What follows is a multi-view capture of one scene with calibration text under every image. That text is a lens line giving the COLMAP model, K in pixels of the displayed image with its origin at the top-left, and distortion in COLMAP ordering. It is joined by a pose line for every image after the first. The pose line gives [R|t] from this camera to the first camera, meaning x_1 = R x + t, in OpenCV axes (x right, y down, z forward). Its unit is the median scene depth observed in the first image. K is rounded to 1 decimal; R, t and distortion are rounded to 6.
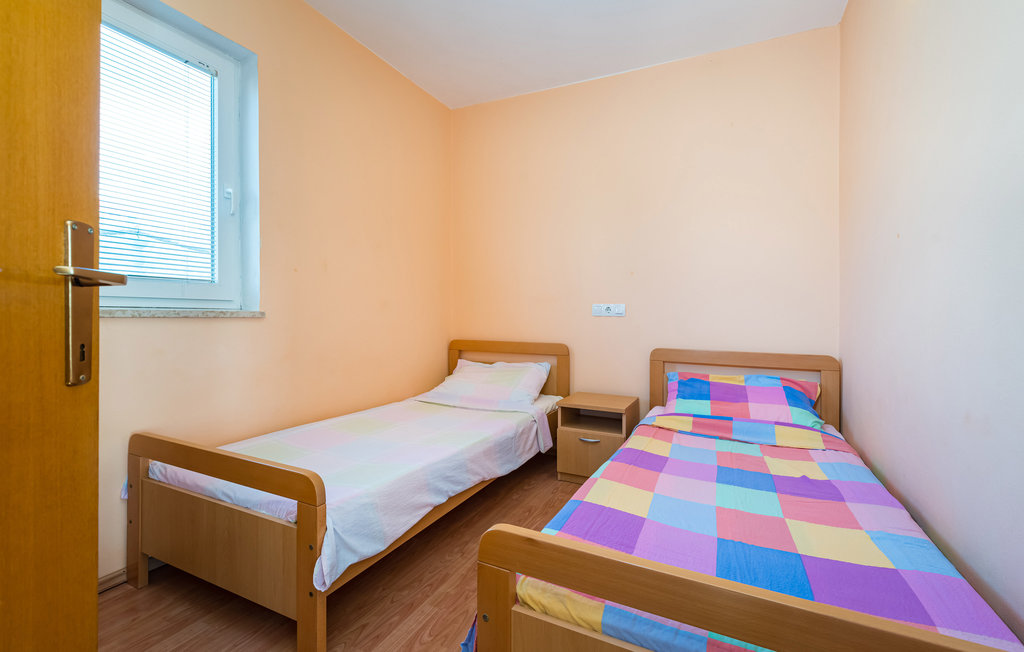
lens RADIAL K [[444.8, 0, 511.5], [0, 444.8, 321.7], [0, 0, 1]] dist [-0.007260, 0.001647]
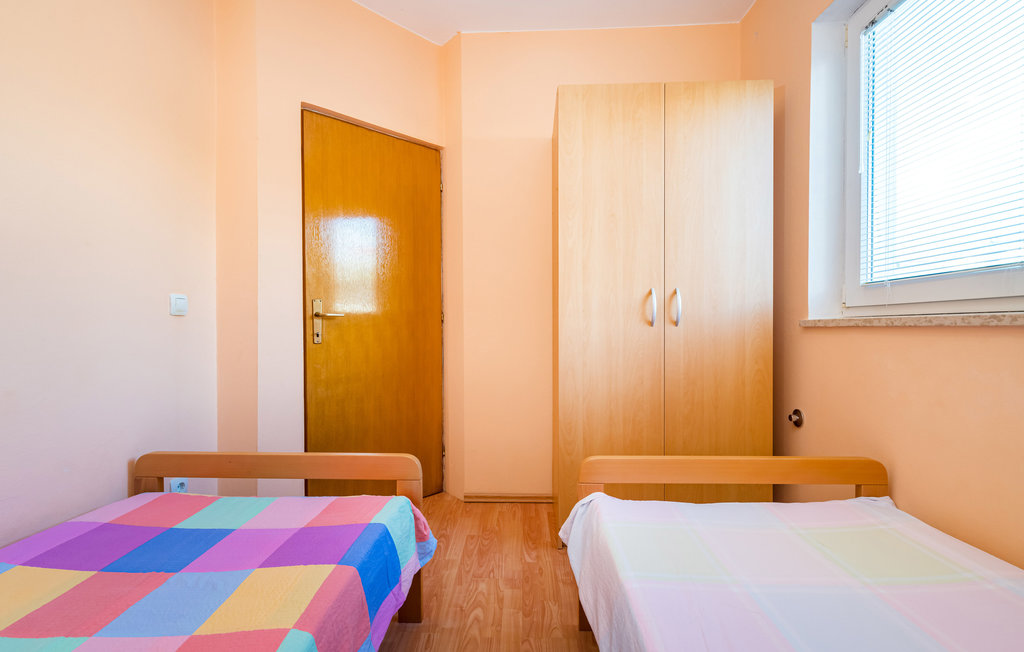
lens RADIAL K [[444.8, 0, 511.1], [0, 444.8, 327.4], [0, 0, 1]] dist [-0.007260, 0.001647]
pose [[-0.907408, 0.001709, -0.420248, 0.162635], [-0.001772, 0.999967, 0.007893, -0.013042], [0.420248, 0.007907, -0.907375, 1.358772]]
